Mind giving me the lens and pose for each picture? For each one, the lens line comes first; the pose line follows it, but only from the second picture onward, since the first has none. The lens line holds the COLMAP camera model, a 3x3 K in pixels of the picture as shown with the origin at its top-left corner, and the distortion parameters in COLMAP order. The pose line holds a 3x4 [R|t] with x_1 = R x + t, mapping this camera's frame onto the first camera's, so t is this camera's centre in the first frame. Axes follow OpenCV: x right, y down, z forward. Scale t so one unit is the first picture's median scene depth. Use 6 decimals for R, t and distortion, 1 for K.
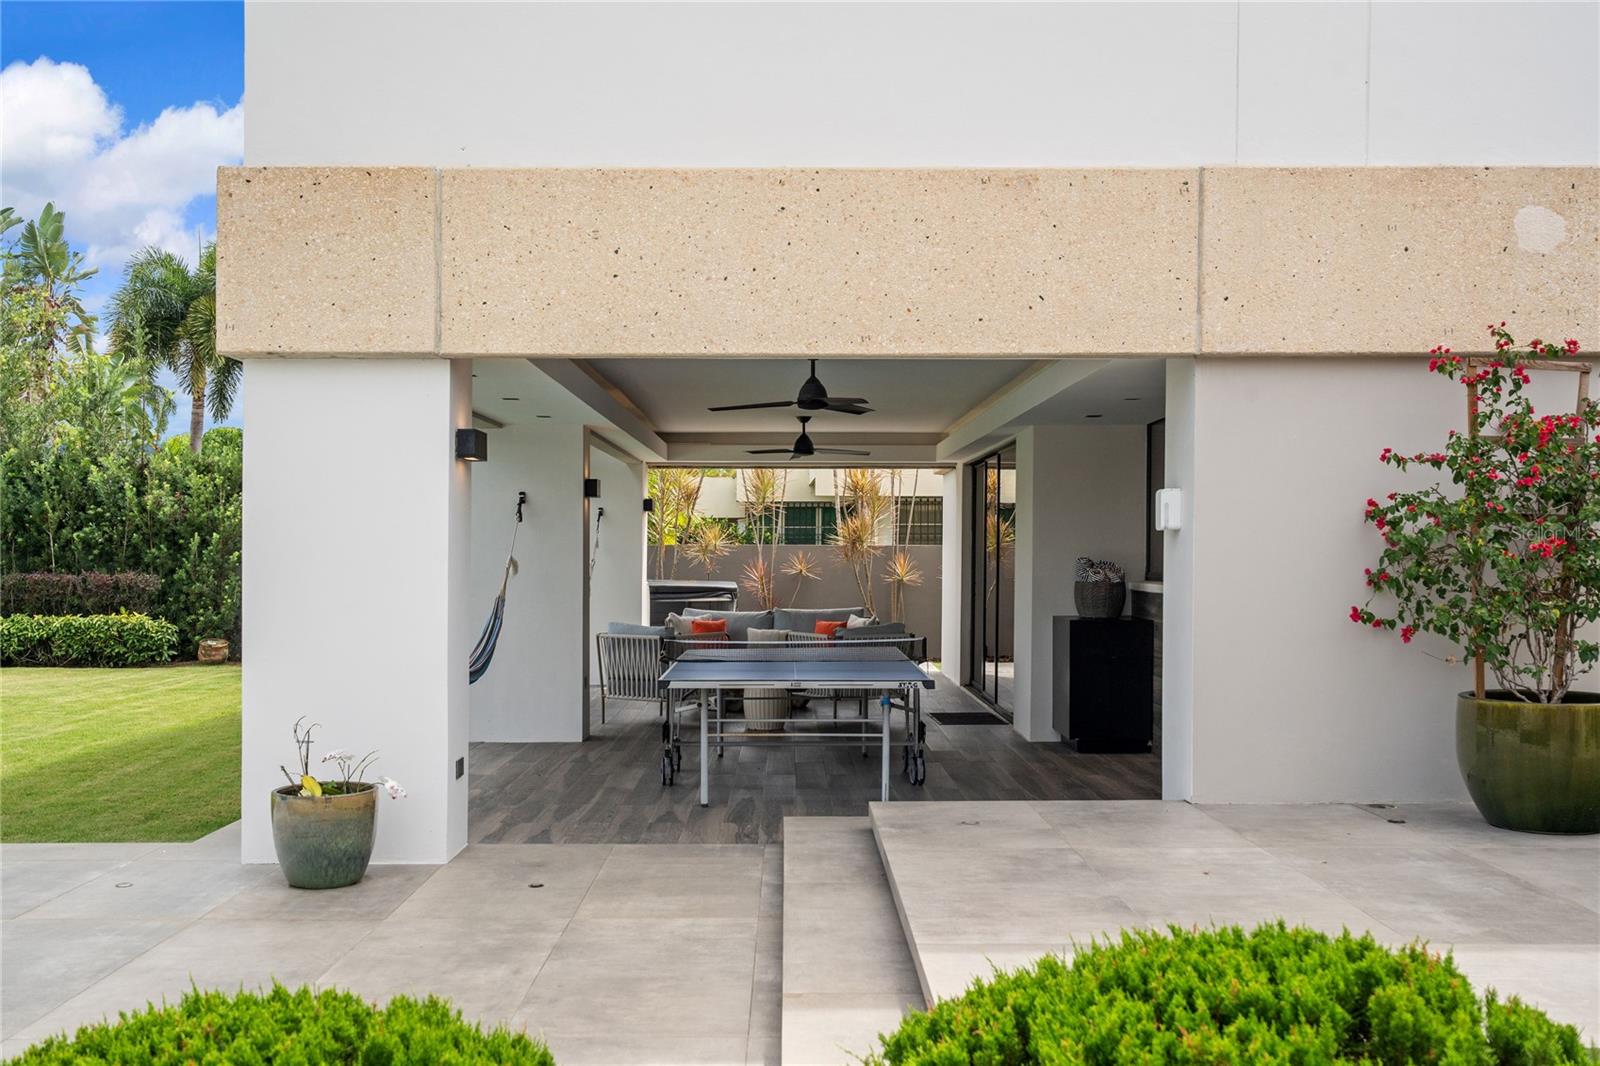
lens RADIAL K [[1507.8, 0, 800.0], [0, 1507.8, 533.0], [0, 0, 1]] dist [-0.000788, -0.001614]
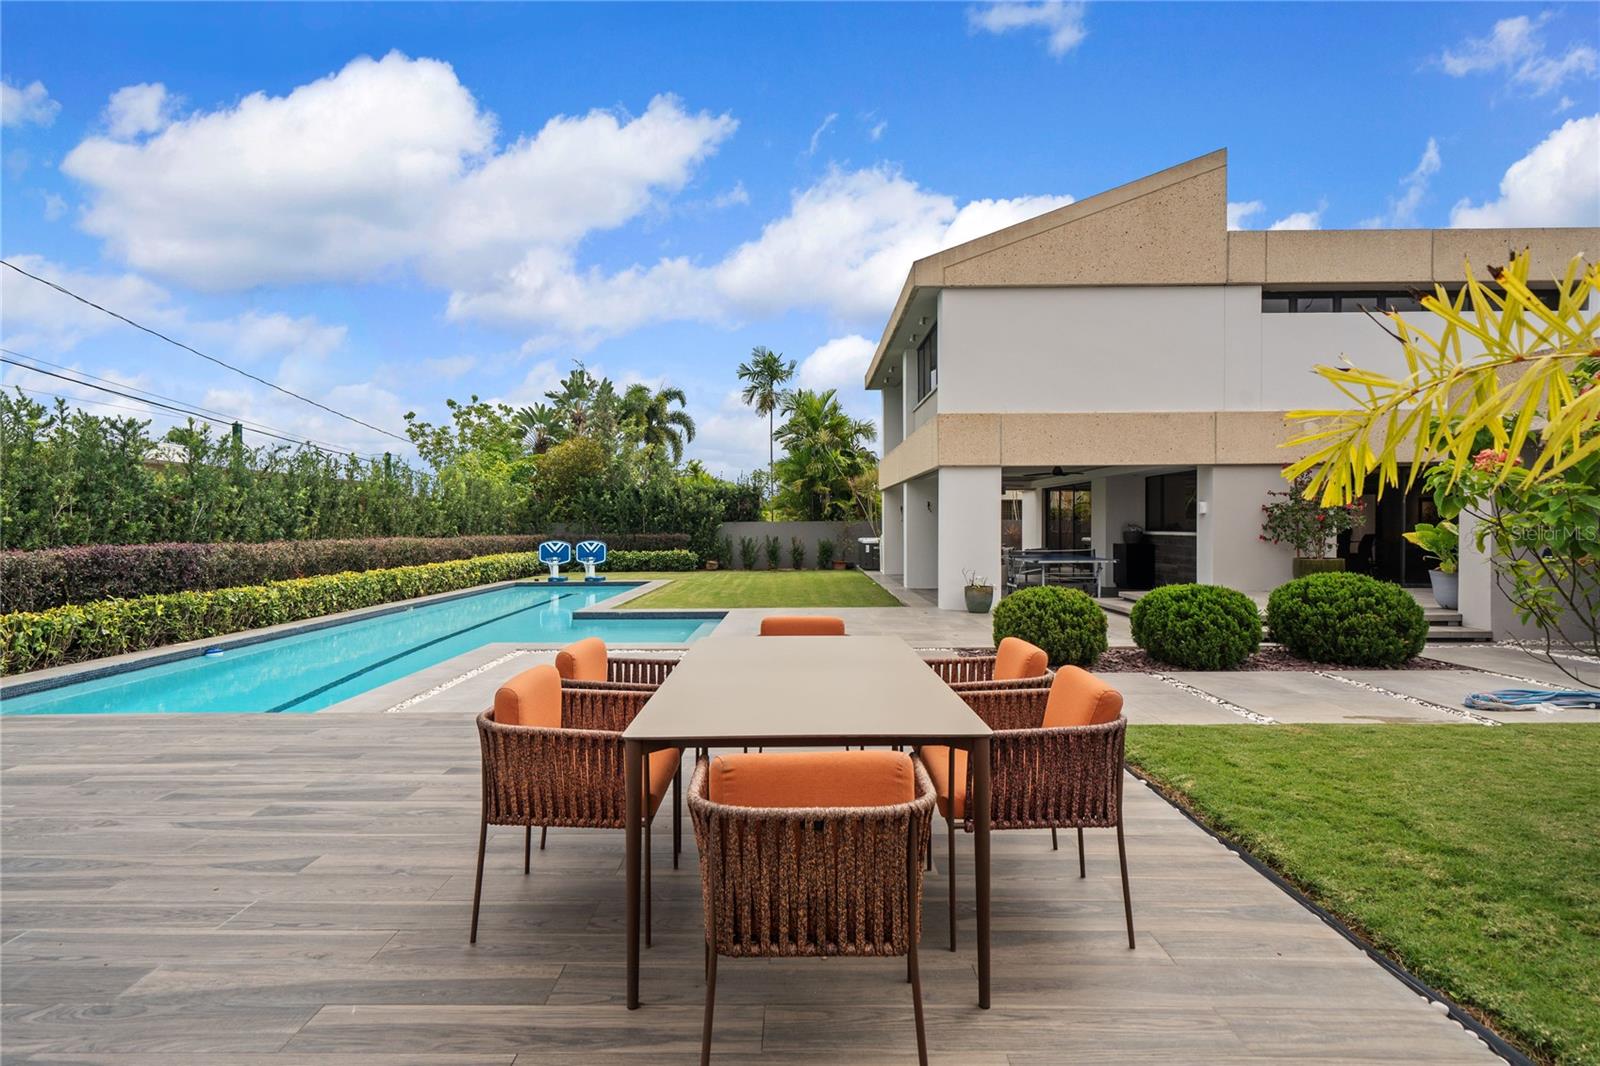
lens RADIAL K [[804.5, 0, 791.1], [0, 804.5, 535.3], [0, 0, 1]] dist [0.004771, 0.000753]
pose [[0.999787, -0.006991, -0.019394, -0.604852], [0.007464, 0.999675, 0.024395, -0.004223], [0.019217, -0.024534, 0.999514, -0.795187]]
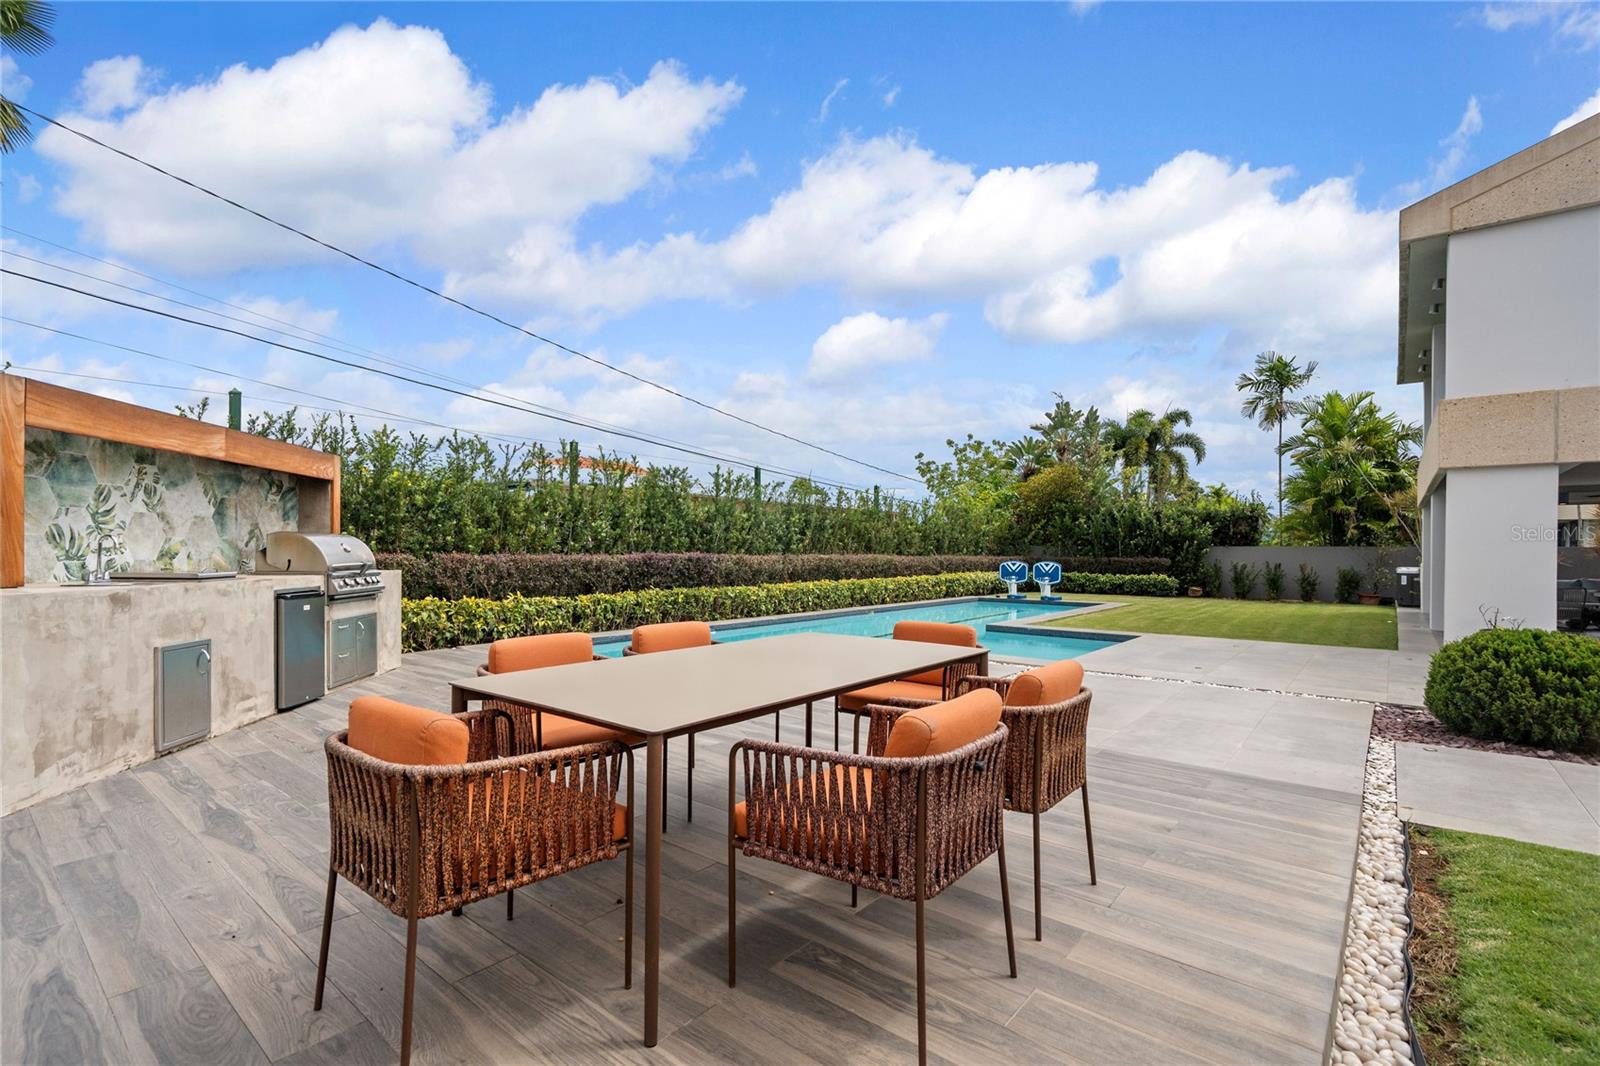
lens RADIAL K [[730.0, 0, 793.1], [0, 730.0, 551.2], [0, 0, 1]] dist [-0.000699, 0.000390]
pose [[0.768627, 0.005333, -0.639675, -0.379761], [0.000243, 0.999963, 0.008629, 0.015089], [0.639697, -0.006788, 0.768597, -0.661088]]
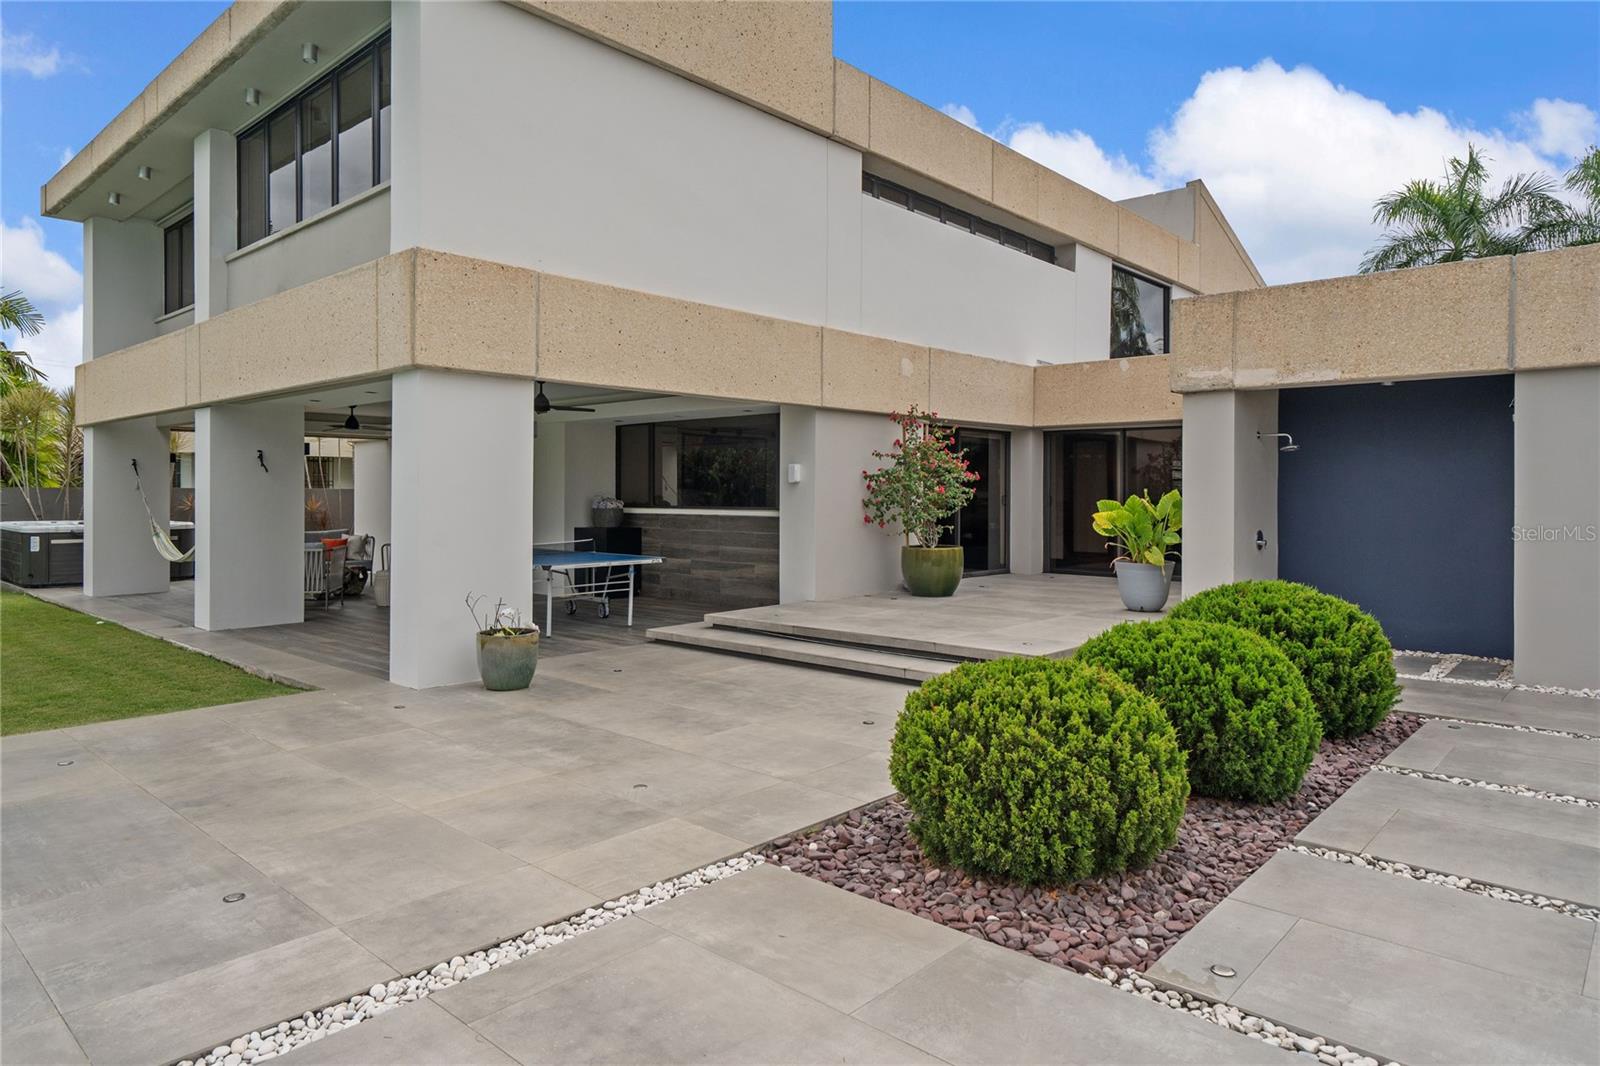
lens RADIAL K [[969.1, 0, 791.7], [0, 969.1, 495.4], [0, 0, 1]] dist [0.006051, 0.000188]
pose [[0.680273, -0.002993, 0.732952, -0.744379], [-0.008036, 0.999901, 0.011541, 0.000921], [-0.732914, -0.013741, 0.680182, 0.014949]]
